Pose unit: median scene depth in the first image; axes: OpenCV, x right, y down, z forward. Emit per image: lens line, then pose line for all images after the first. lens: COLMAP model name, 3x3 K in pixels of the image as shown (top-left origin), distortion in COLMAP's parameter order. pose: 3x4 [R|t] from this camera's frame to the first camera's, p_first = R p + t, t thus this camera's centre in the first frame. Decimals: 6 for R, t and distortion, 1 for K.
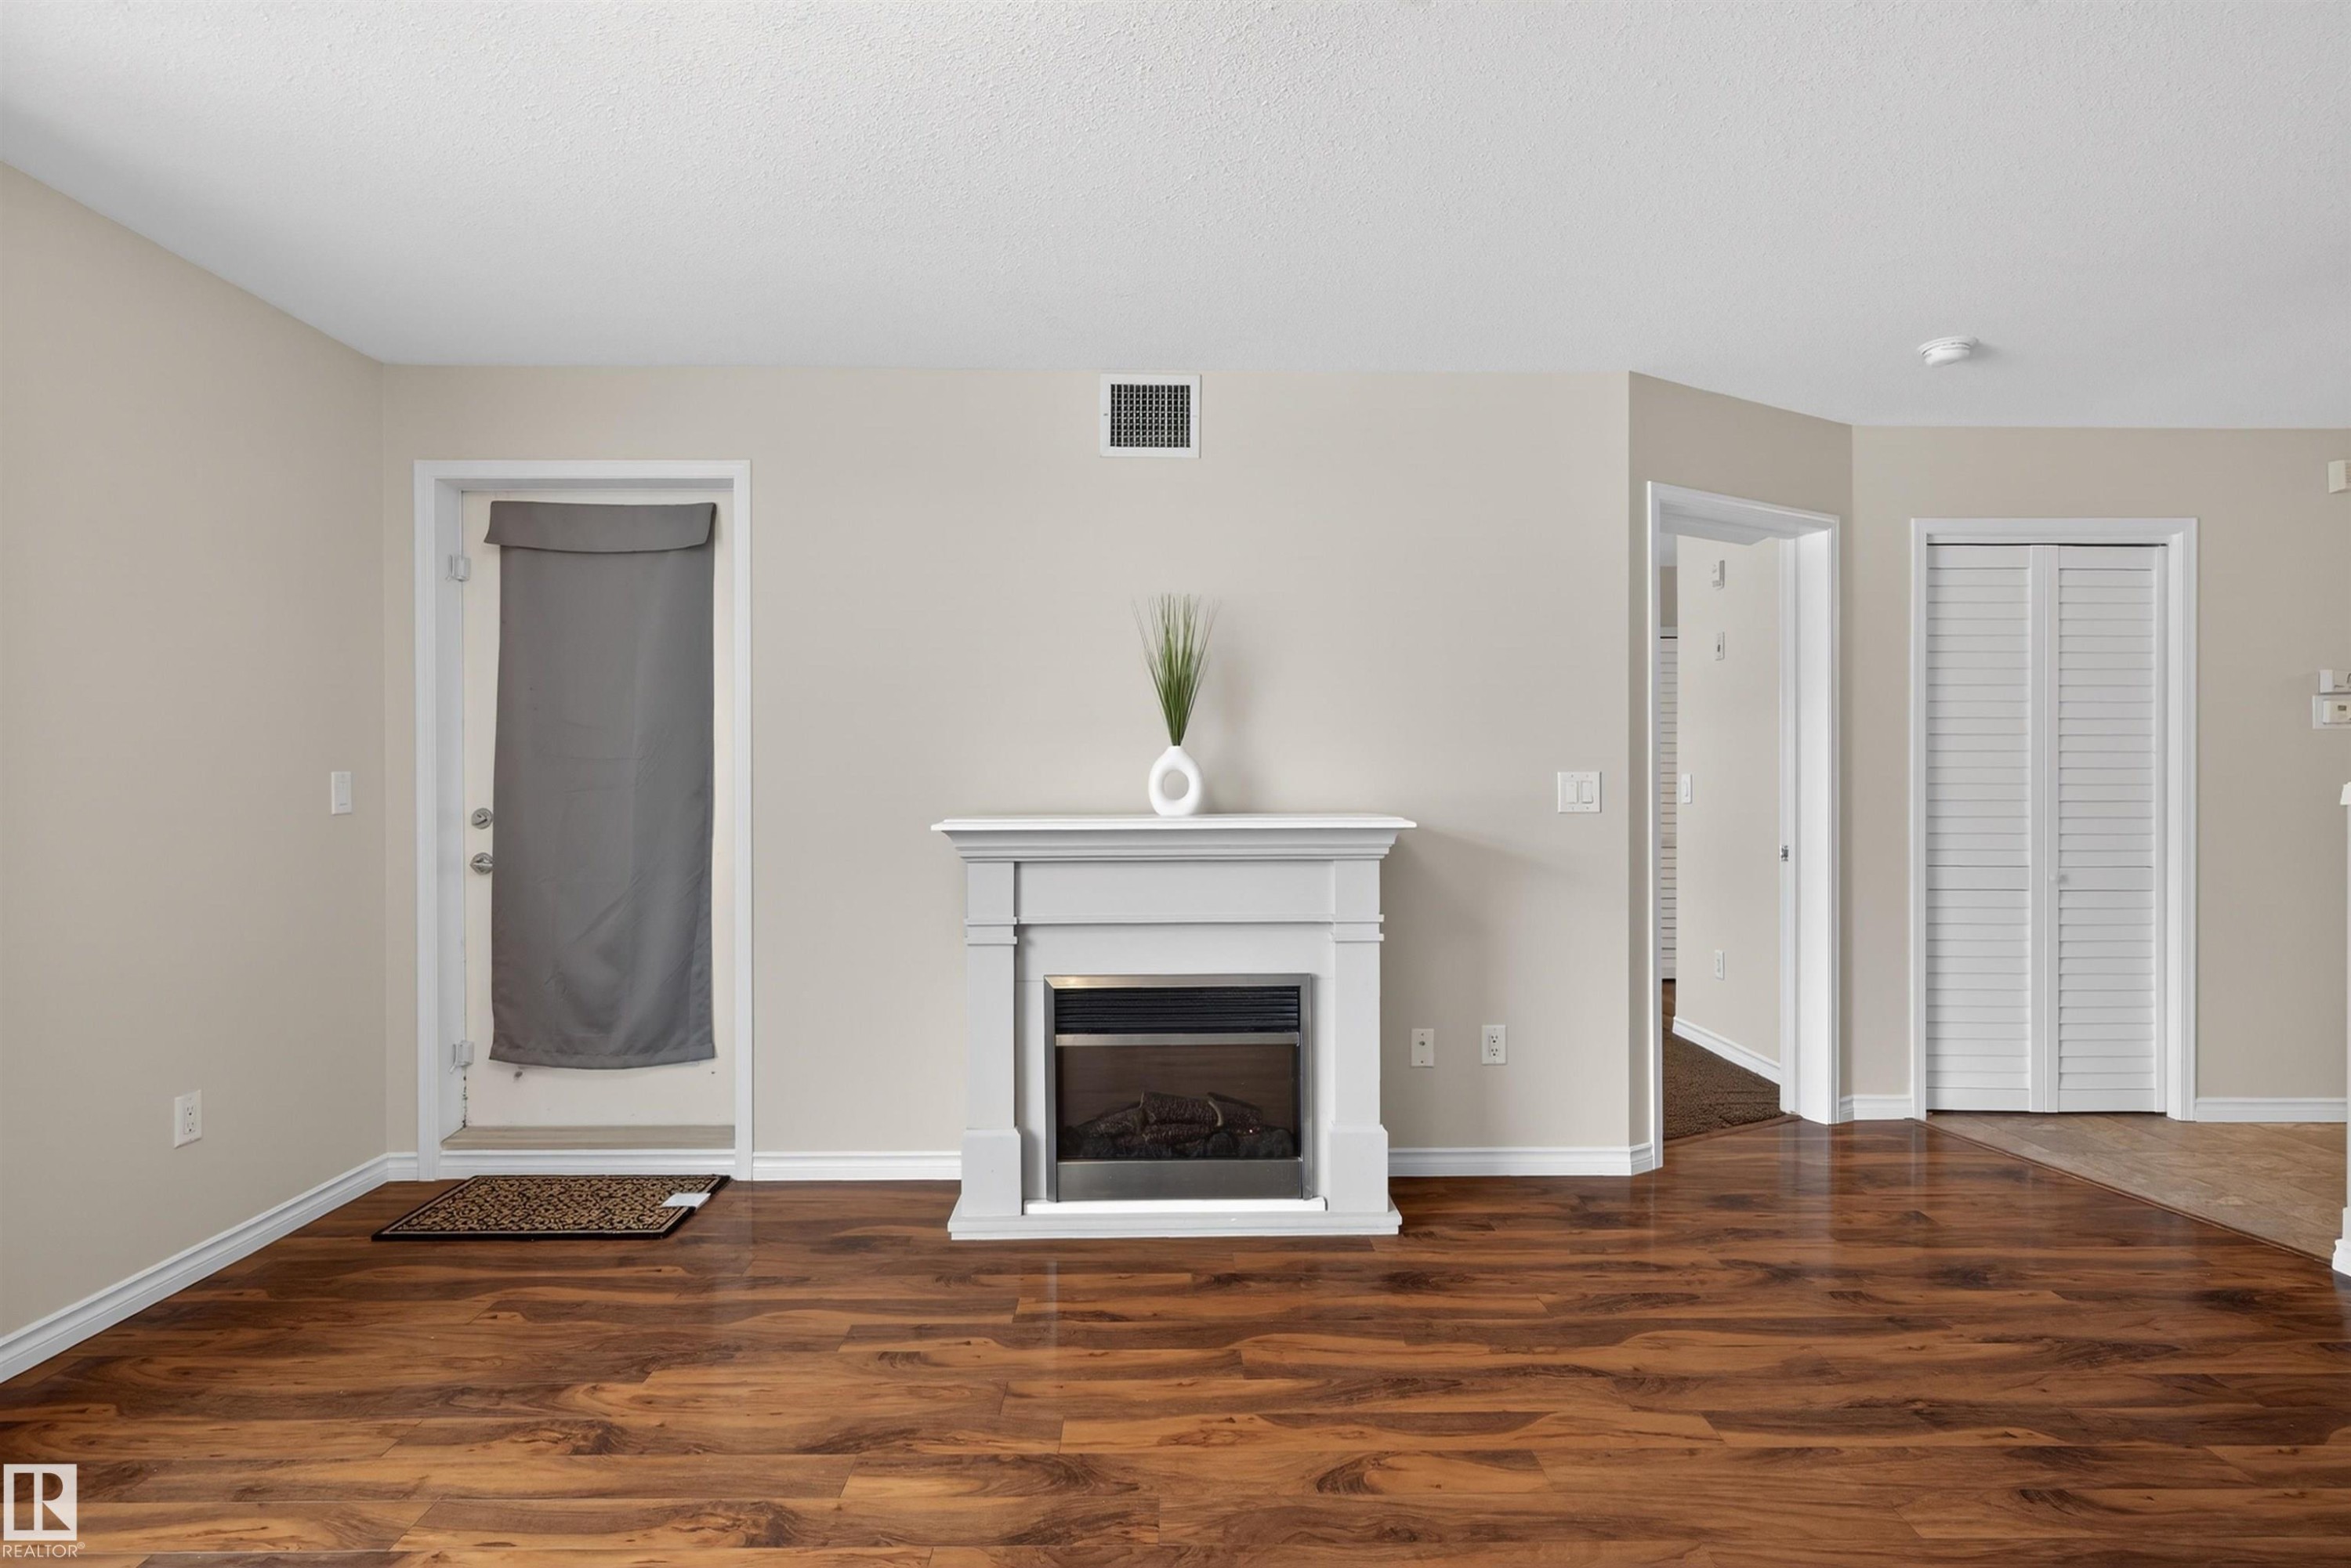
lens RADIAL K [[1172.3, 0, 1173.2], [0, 1172.3, 796.8], [0, 0, 1]] dist [0.004812, 0.001645]
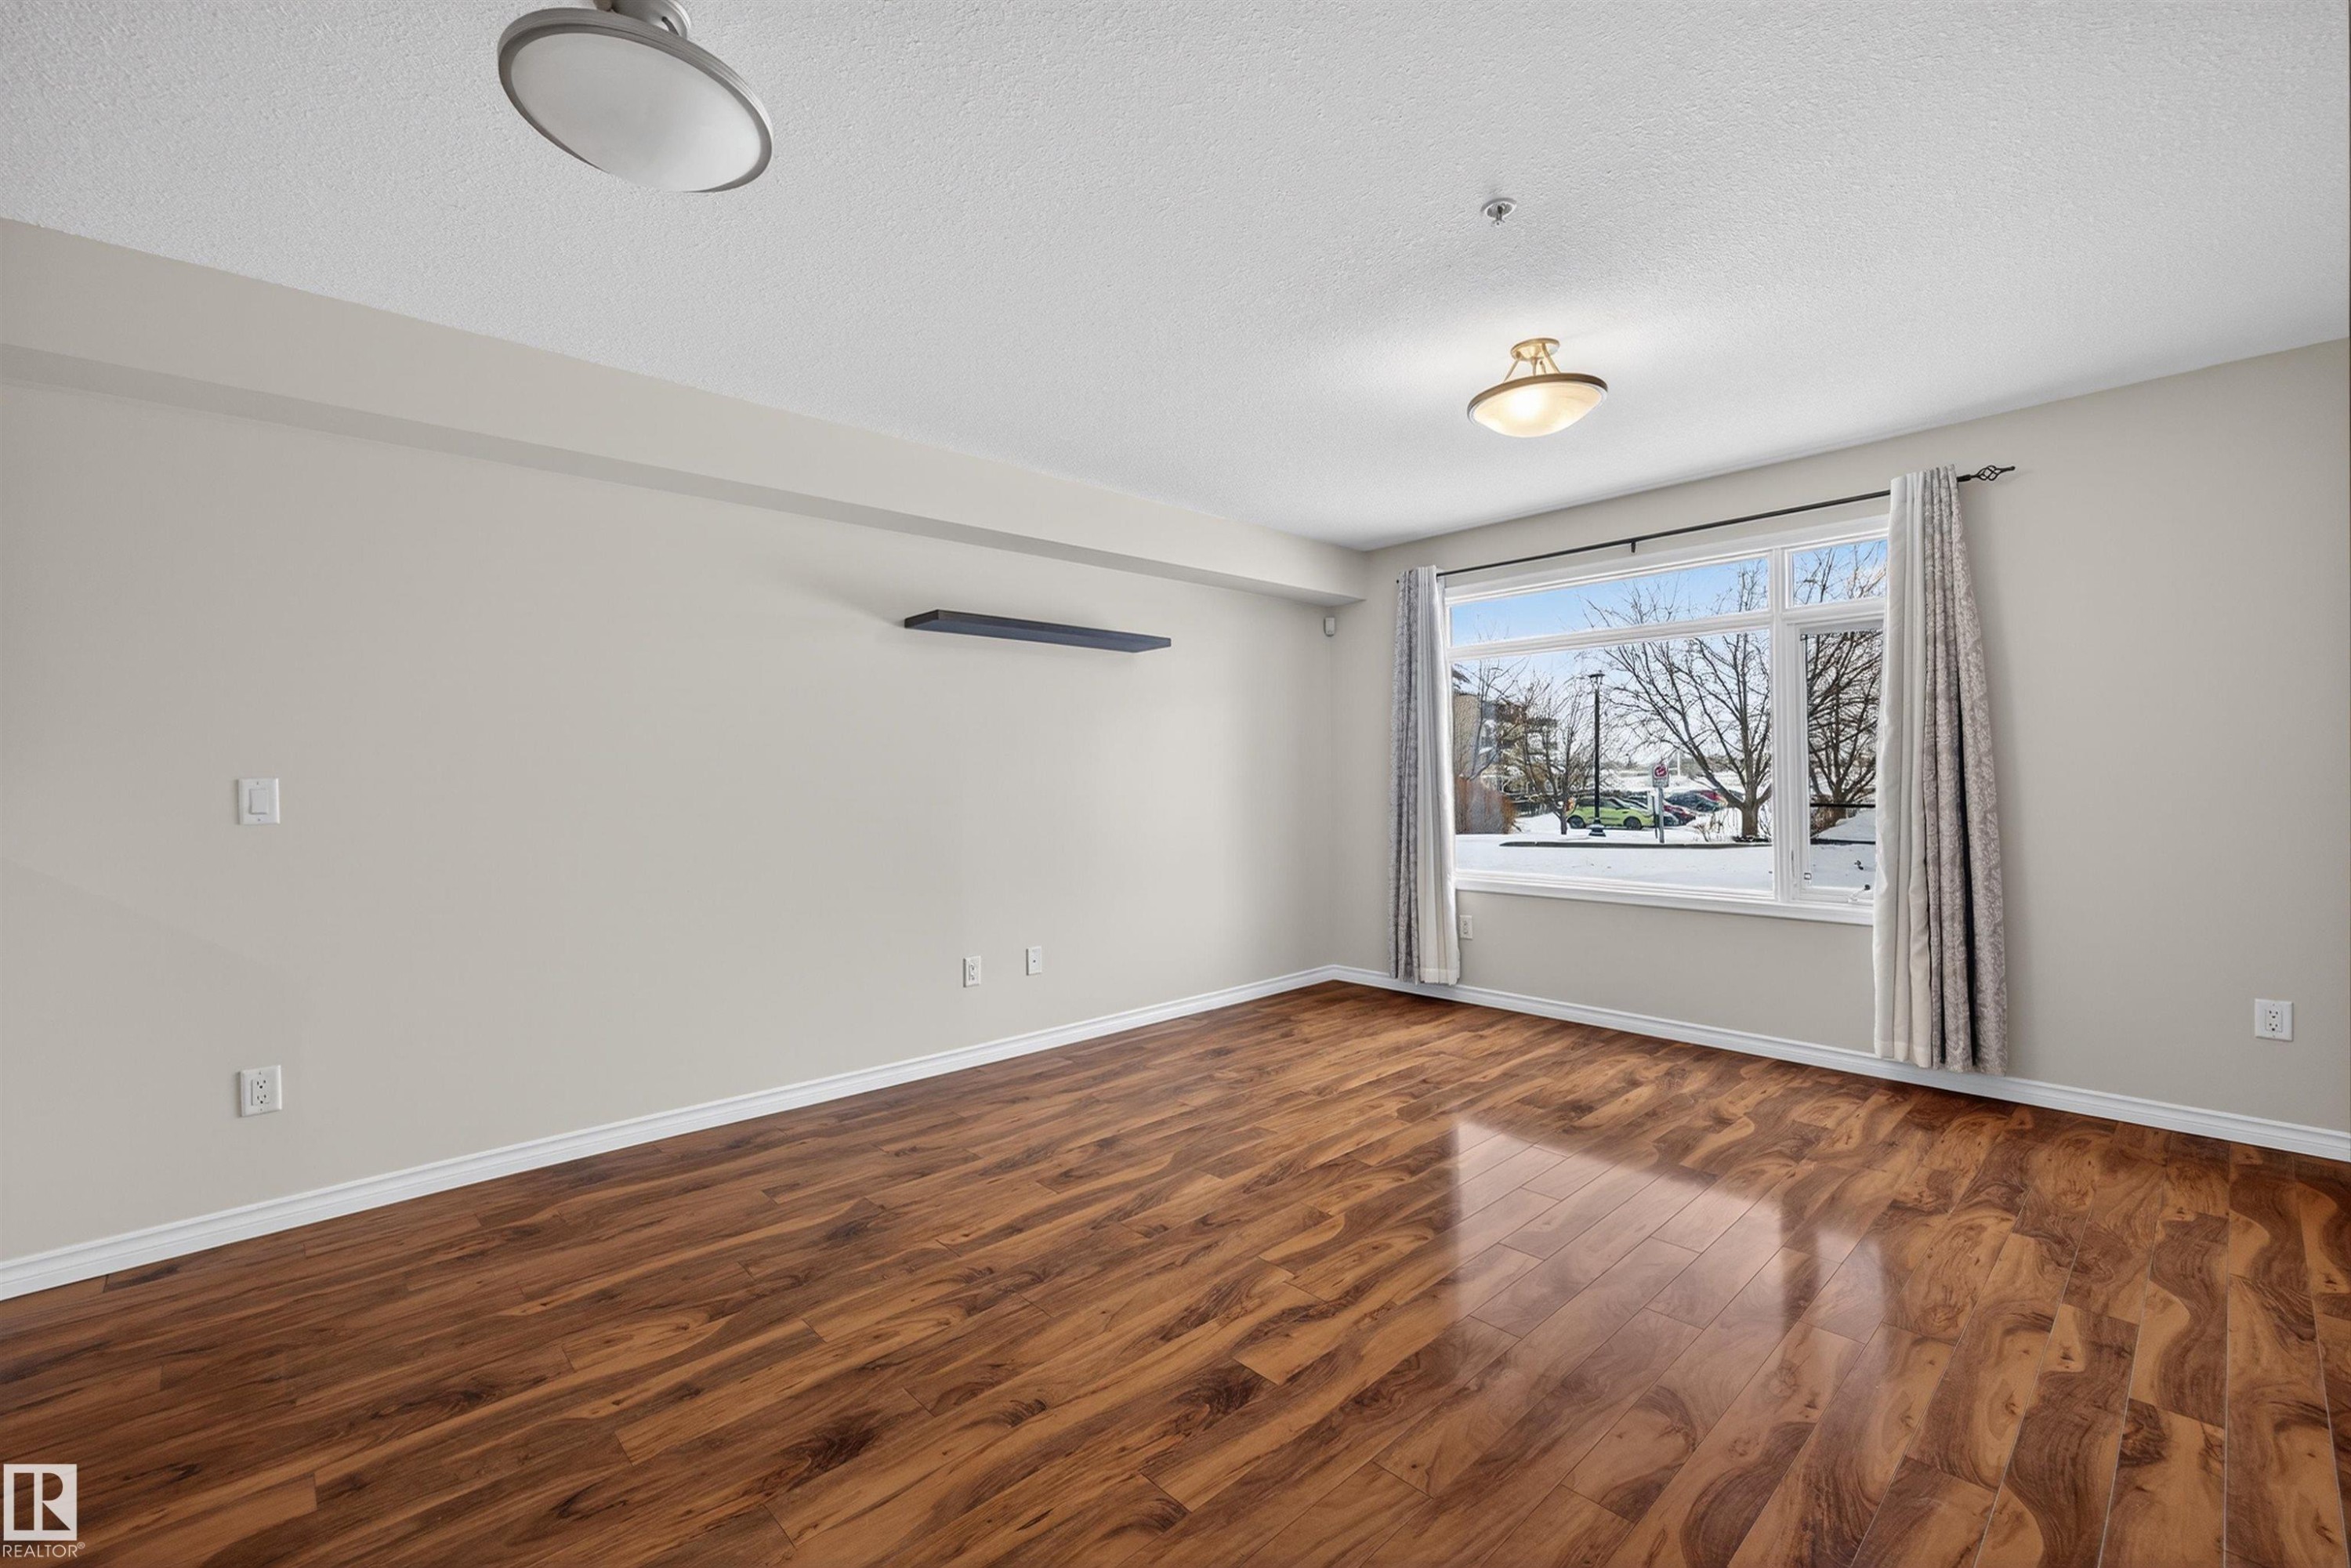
lens RADIAL K [[984.7, 0, 1173.0], [0, 984.7, 781.7], [0, 0, 1]] dist [0.010497, -0.000138]
pose [[-0.735340, 0.015085, -0.677530, 0.725248], [0.004460, 0.999838, 0.017420, -0.011952], [0.677684, 0.009788, -0.735288, 0.896189]]
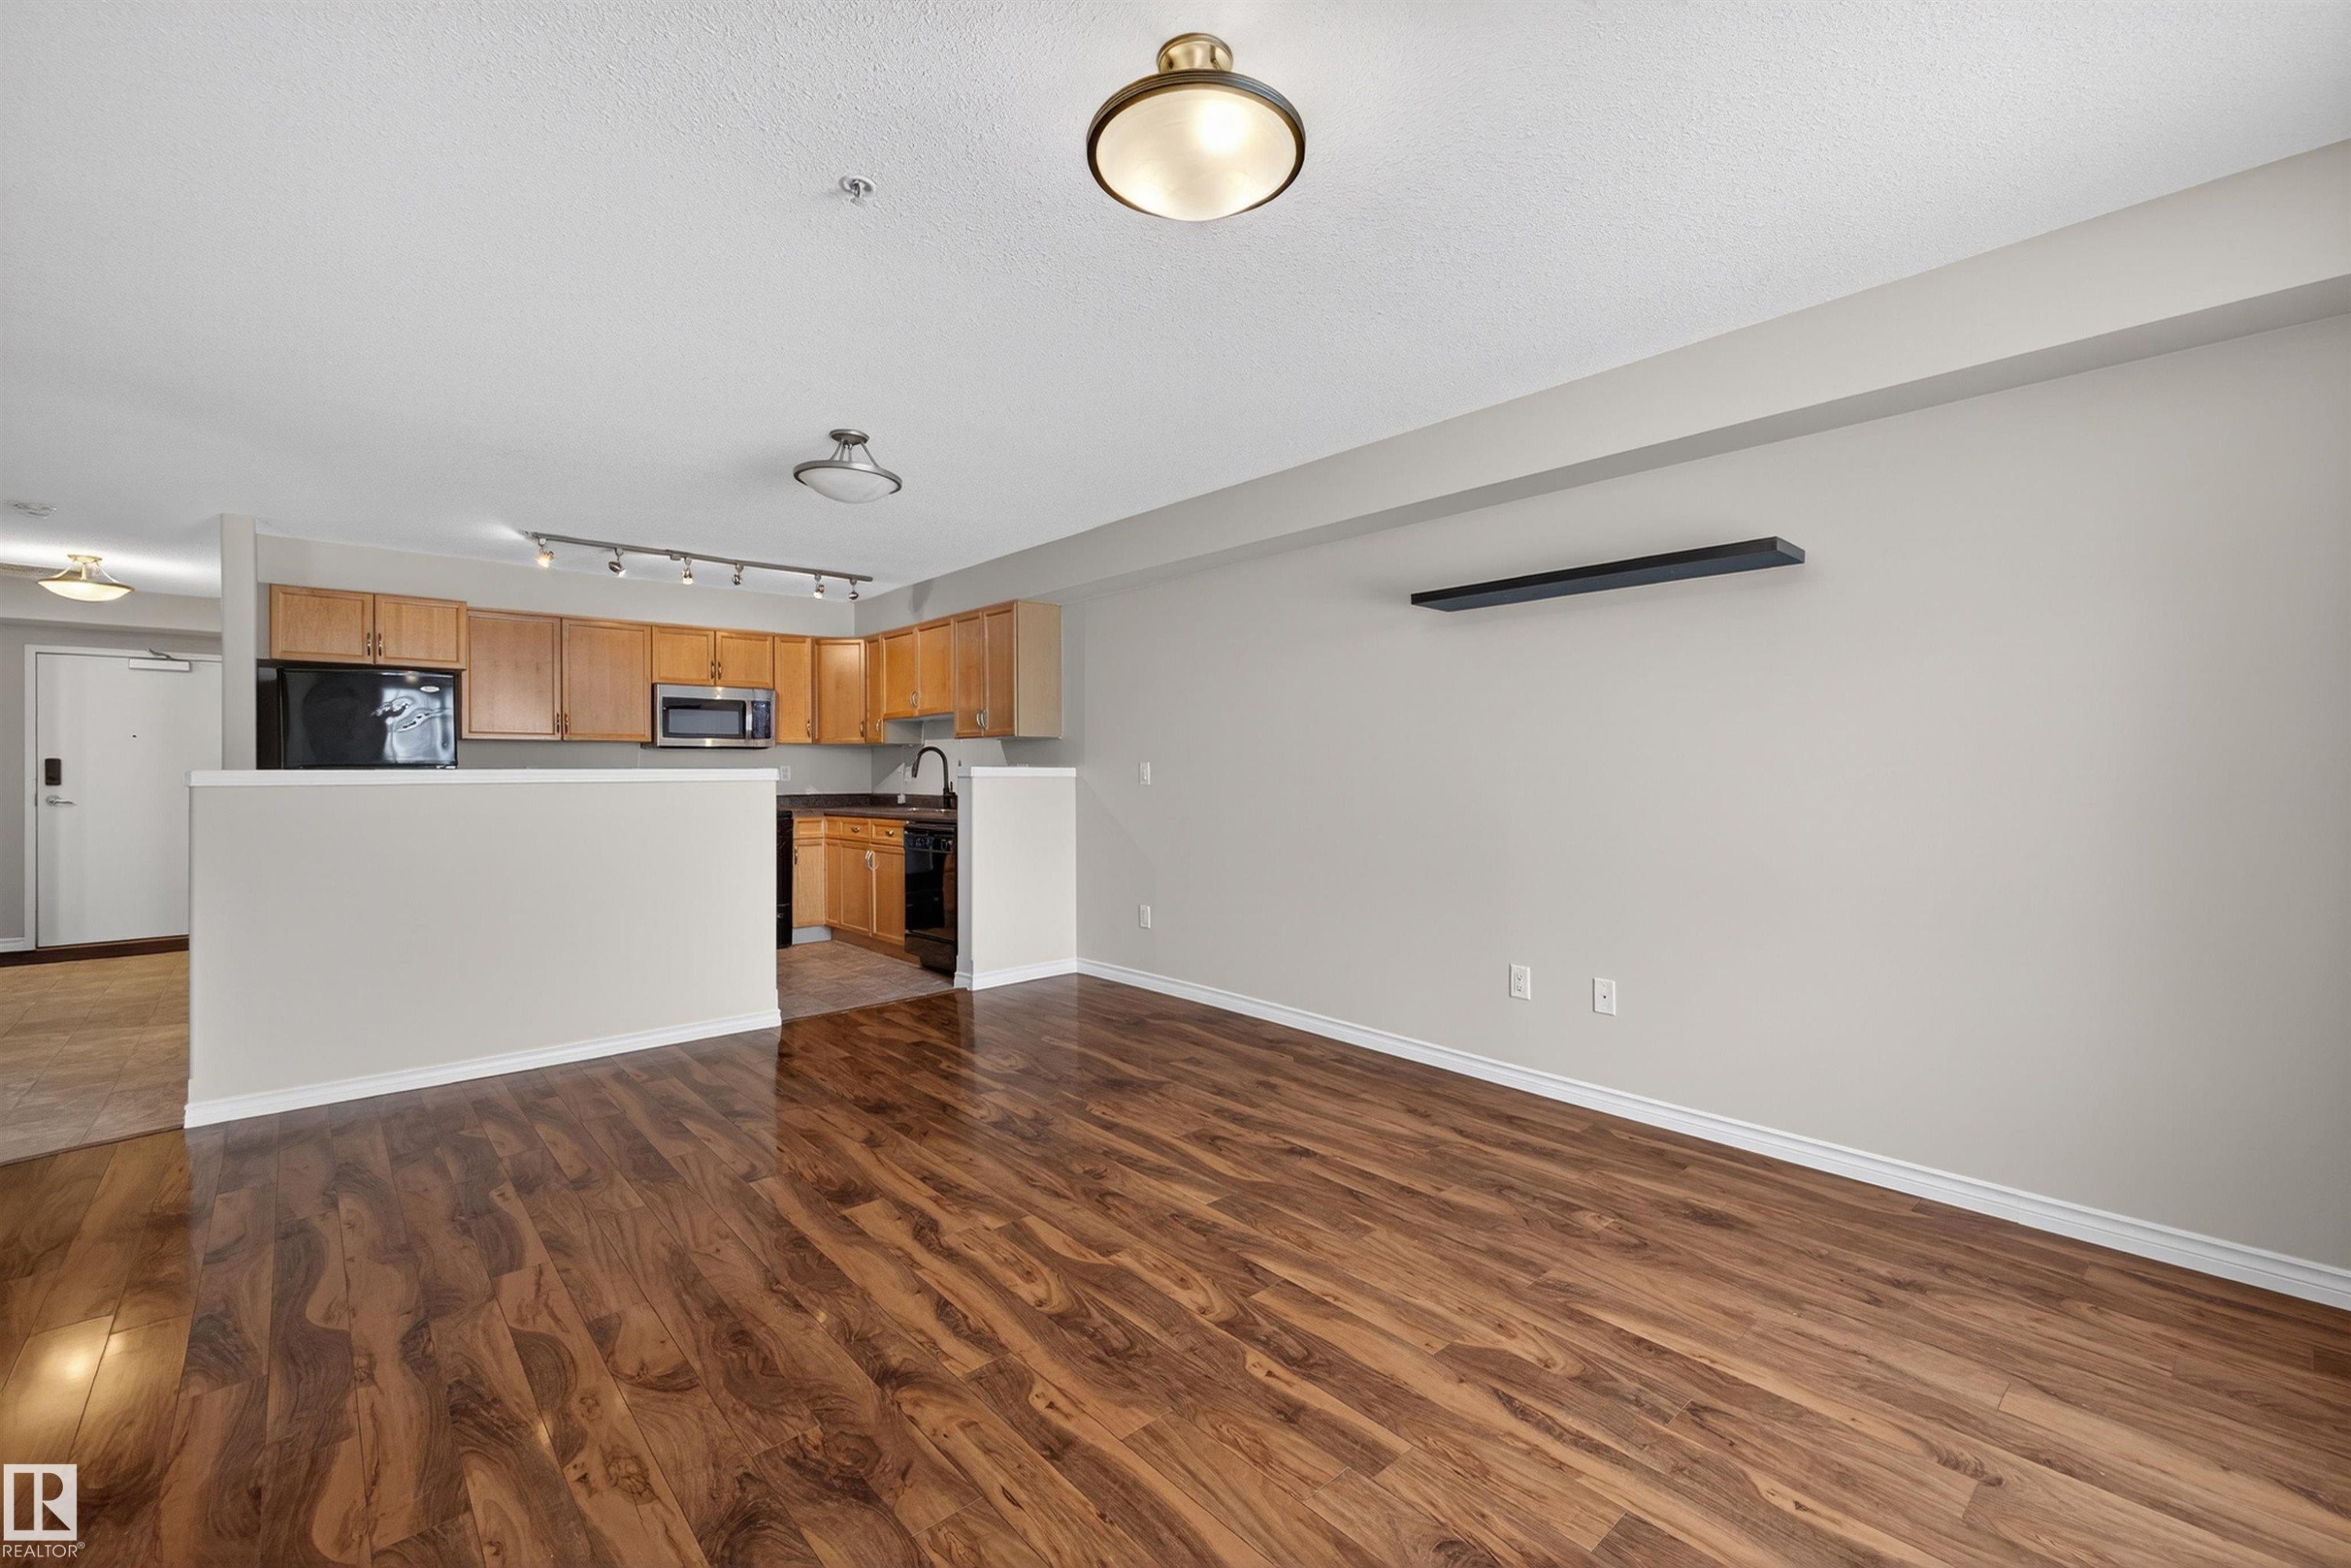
lens RADIAL K [[987.7, 0, 1182.2], [0, 987.7, 773.3], [0, 0, 1]] dist [0.002554, 0.000017]
pose [[-0.663726, -0.000925, 0.747975, -0.588580], [0.014036, 0.999808, 0.013692, -0.007984], [-0.747844, 0.019586, -0.663586, 0.825092]]
